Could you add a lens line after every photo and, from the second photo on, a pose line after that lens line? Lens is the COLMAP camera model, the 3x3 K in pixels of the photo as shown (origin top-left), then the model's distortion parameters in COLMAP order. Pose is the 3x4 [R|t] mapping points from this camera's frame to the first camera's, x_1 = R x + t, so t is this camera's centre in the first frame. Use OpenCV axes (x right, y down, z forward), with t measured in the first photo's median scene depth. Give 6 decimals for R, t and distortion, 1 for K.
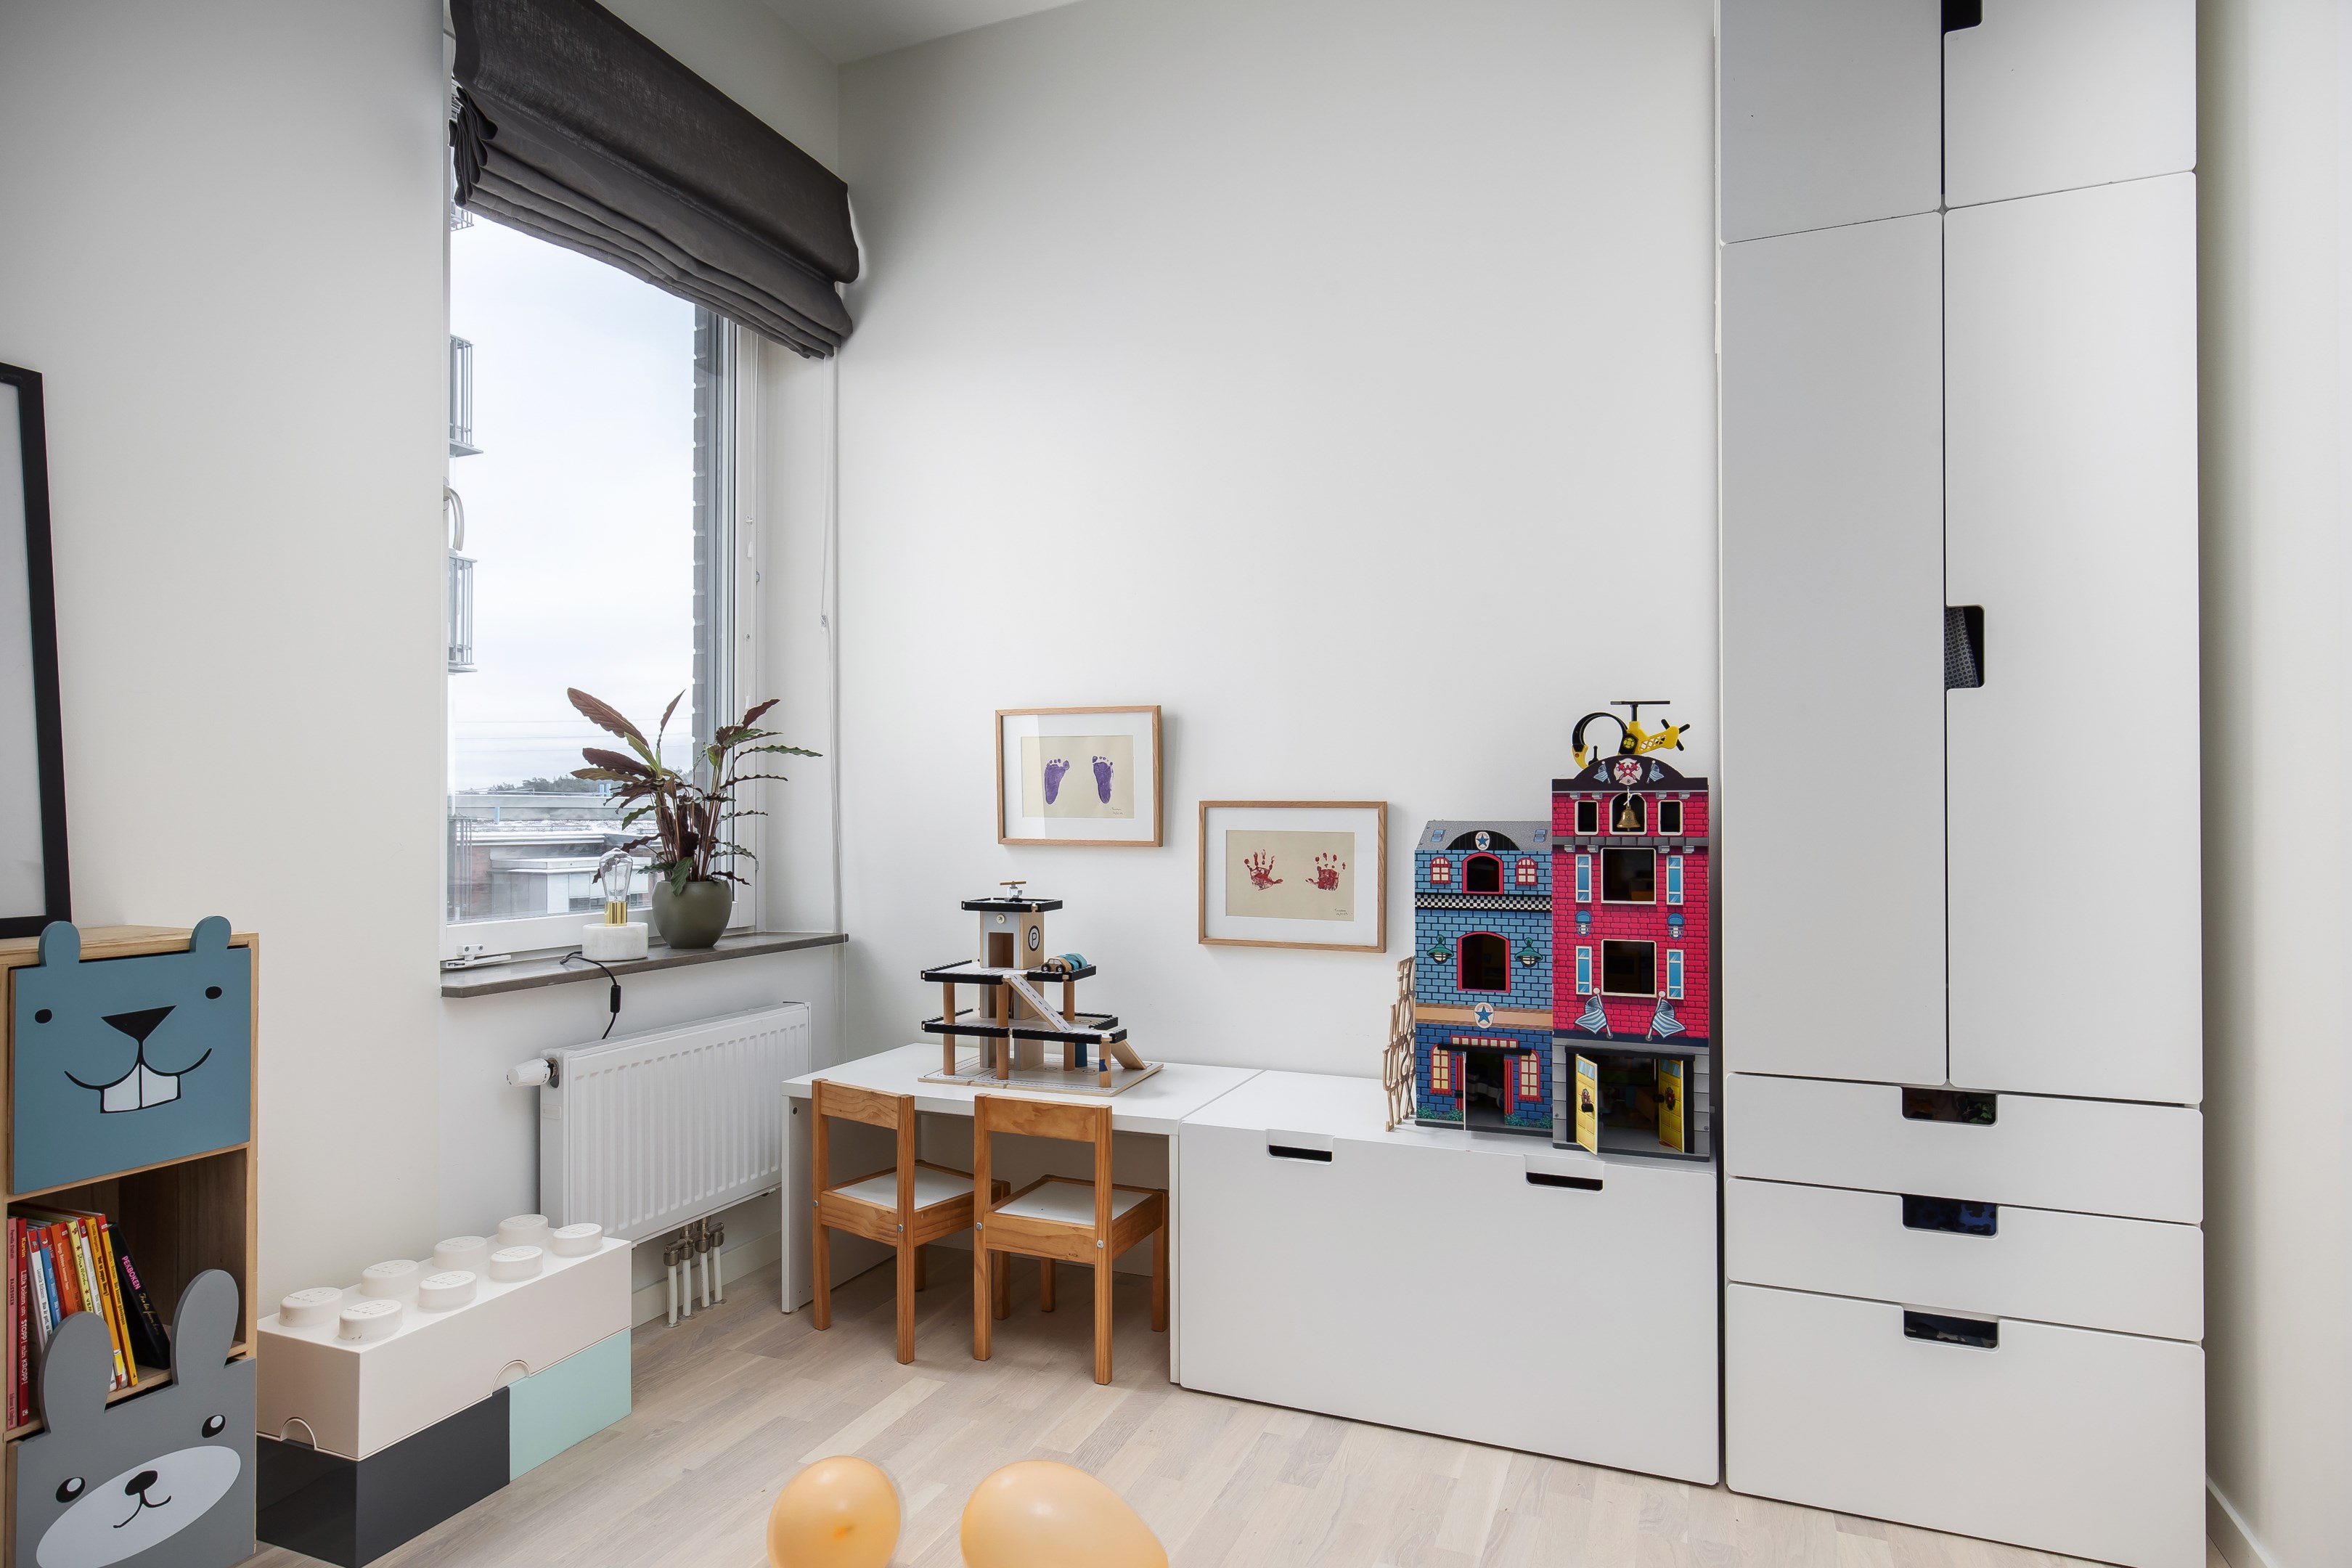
lens RADIAL K [[1293.5, 0, 1171.5], [0, 1293.5, 800.2], [0, 0, 1]] dist [0.001547, 0.000946]
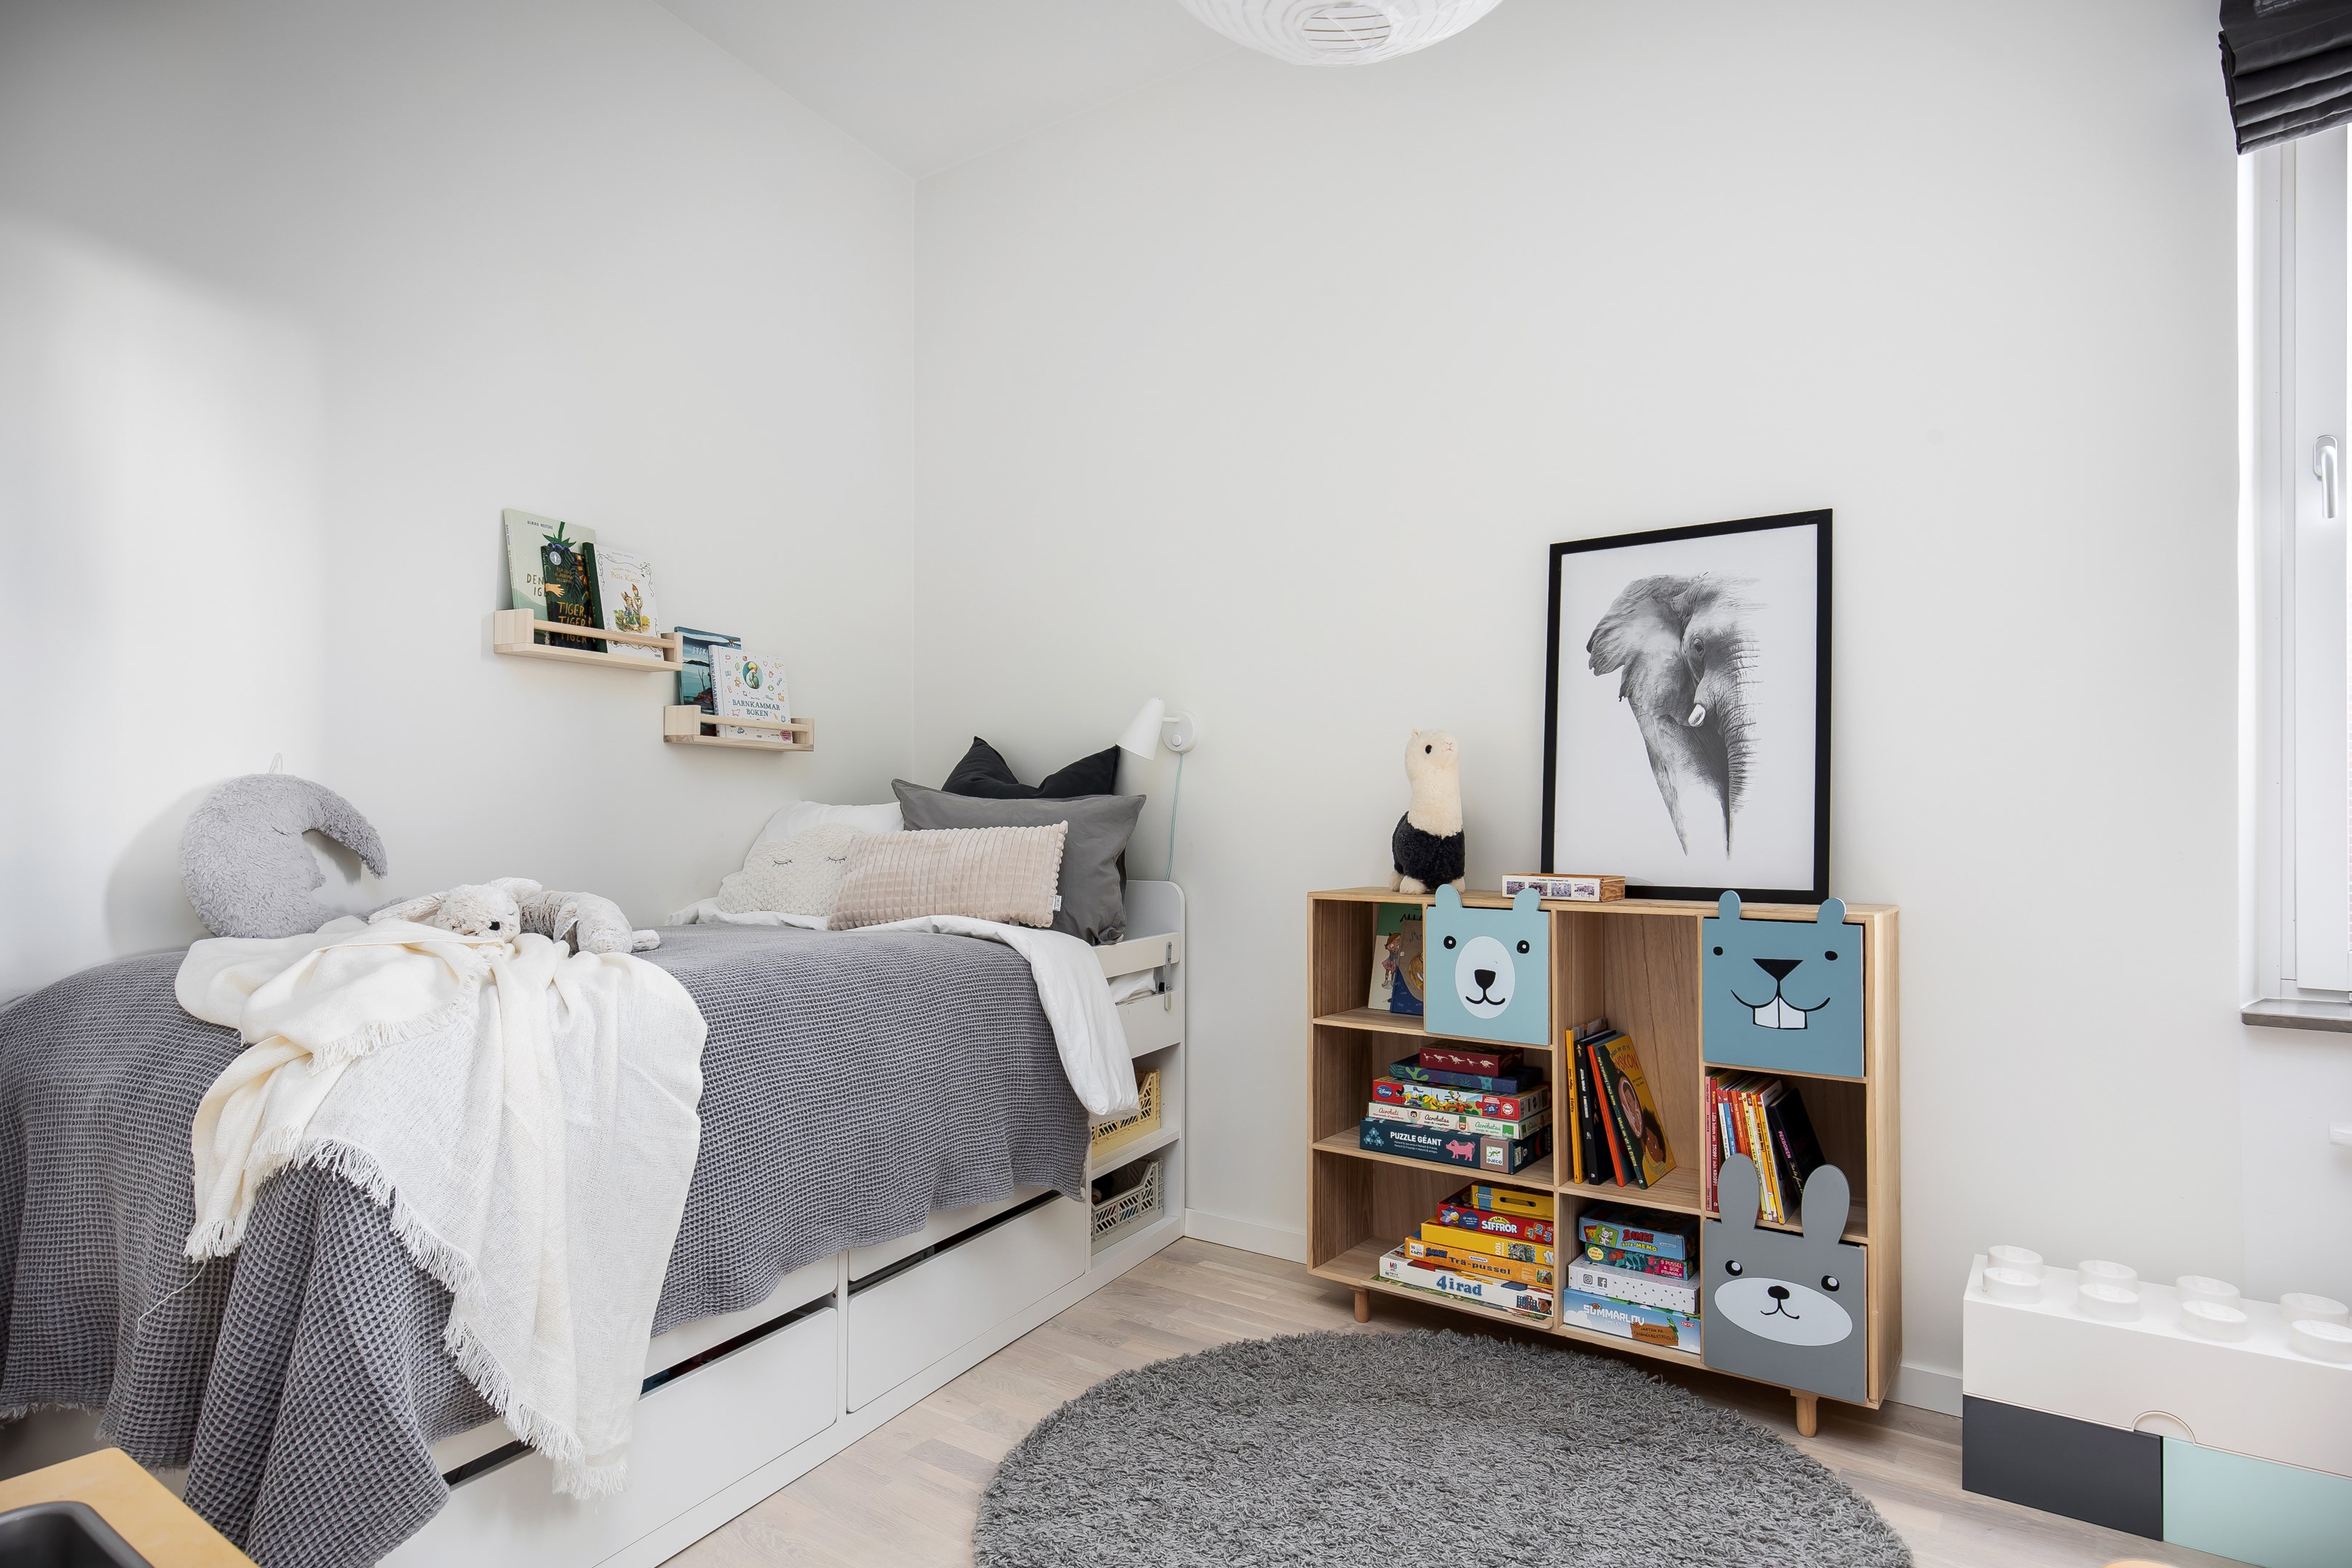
lens RADIAL K [[1293.5, 0, 1171.5], [0, 1293.5, 800.2], [0, 0, 1]] dist [0.001547, 0.000946]
pose [[-0.229696, -0.006675, -0.973239, 0.730800], [0.007361, 0.999936, -0.008595, -0.003787], [0.973234, -0.009139, -0.229633, 0.679751]]
